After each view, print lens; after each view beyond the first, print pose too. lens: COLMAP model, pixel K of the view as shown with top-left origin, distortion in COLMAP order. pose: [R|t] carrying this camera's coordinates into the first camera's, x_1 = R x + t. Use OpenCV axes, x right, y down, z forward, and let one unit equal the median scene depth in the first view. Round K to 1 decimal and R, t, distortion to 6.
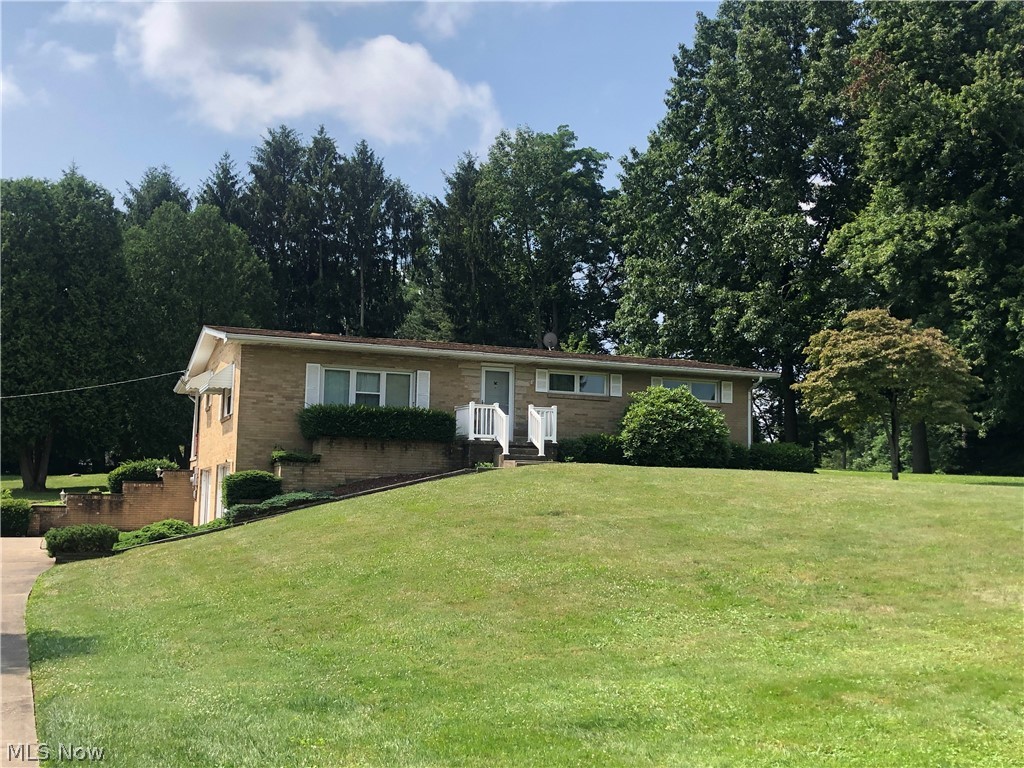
lens RADIAL K [[1153.6, 0, 512.0], [0, 1153.6, 384.0], [0, 0, 1]] dist [0.007104, -0.026927]
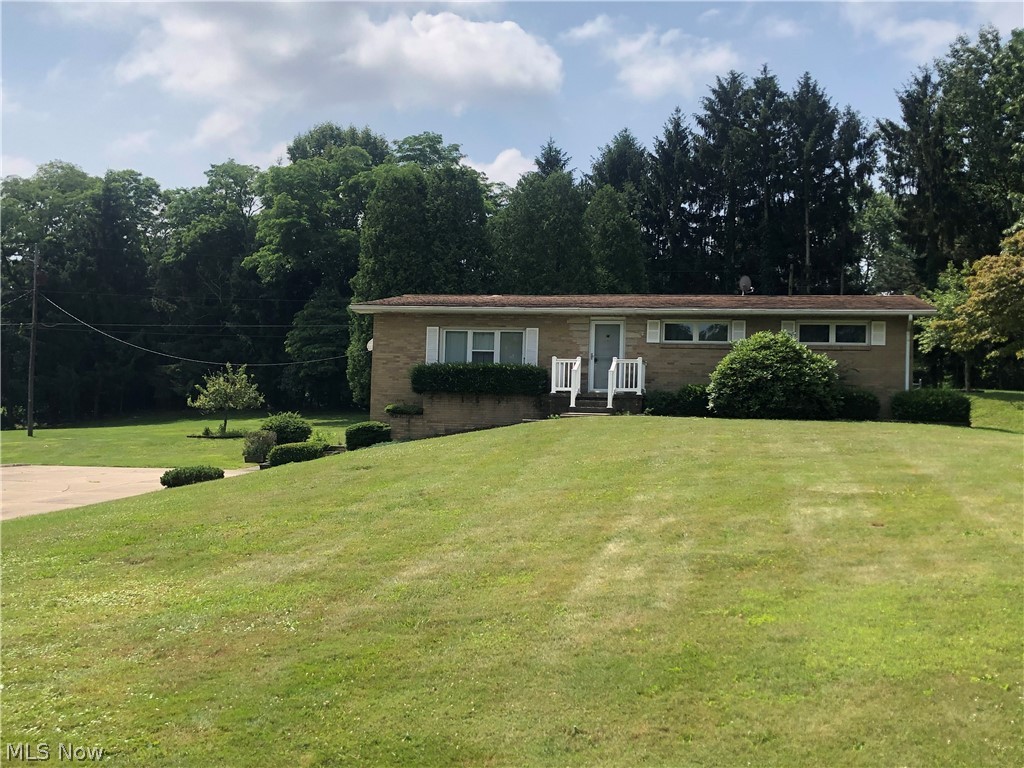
lens RADIAL K [[1153.6, 0, 512.0], [0, 1153.6, 384.0], [0, 0, 1]] dist [0.007104, -0.026927]
pose [[0.818657, -0.013470, -0.574125, 0.518492], [0.046213, 0.998028, 0.042481, -0.005866], [0.572420, -0.061310, 0.817665, 0.112682]]
